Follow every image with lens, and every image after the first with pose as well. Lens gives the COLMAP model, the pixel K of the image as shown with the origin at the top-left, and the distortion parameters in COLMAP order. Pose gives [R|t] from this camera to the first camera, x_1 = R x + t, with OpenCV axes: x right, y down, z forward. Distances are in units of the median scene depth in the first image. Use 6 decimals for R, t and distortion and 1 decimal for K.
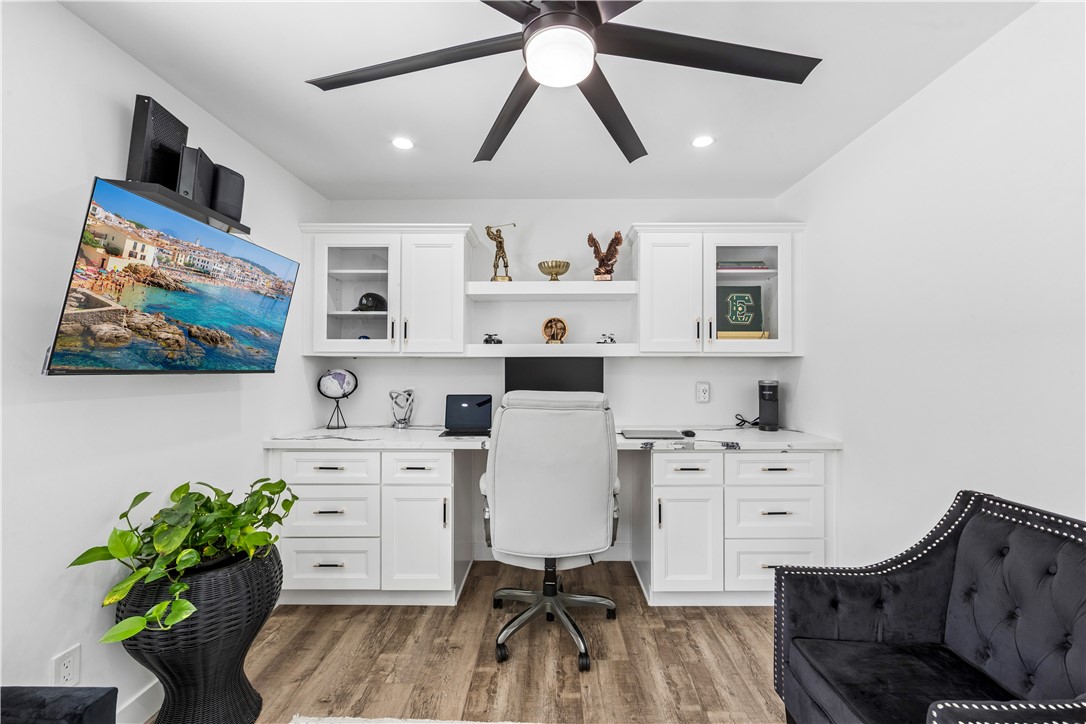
lens RADIAL K [[426.9, 0, 554.2], [0, 426.9, 367.2], [0, 0, 1]] dist [-0.004125, -0.001323]
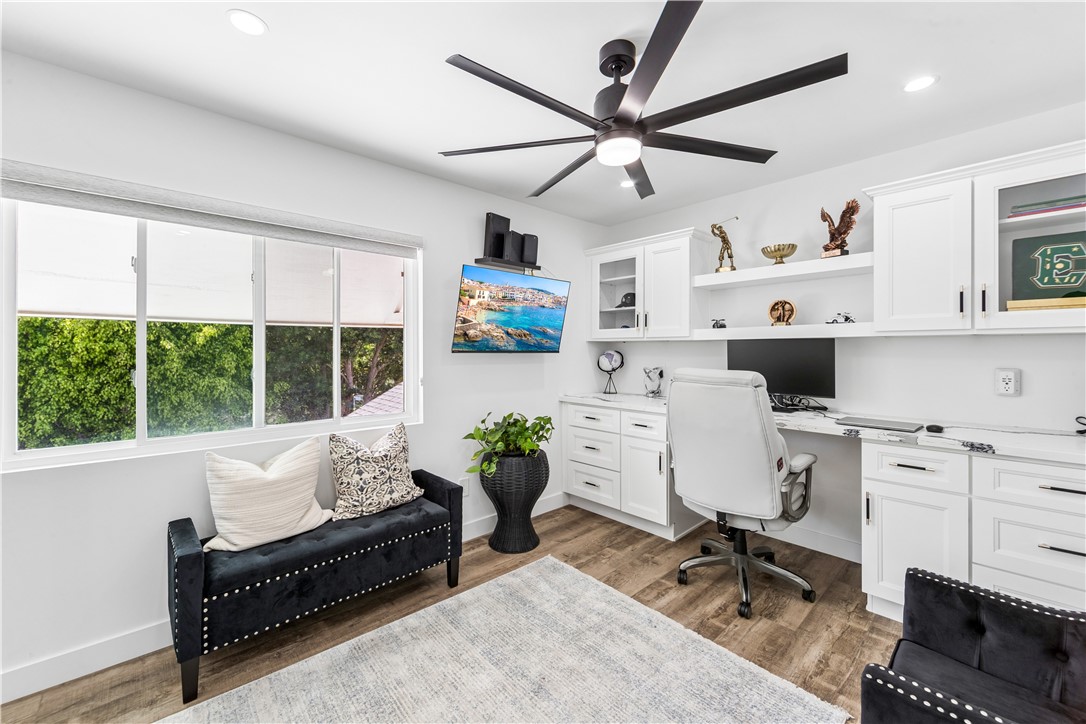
lens RADIAL K [[426.9, 0, 543.8], [0, 426.9, 355.3], [0, 0, 1]] dist [-0.004125, -0.001323]
pose [[0.688010, 0.008218, -0.725655, 0.446108], [0.003369, 0.999889, 0.014518, -0.001702], [0.725694, -0.012433, 0.687906, -0.134112]]
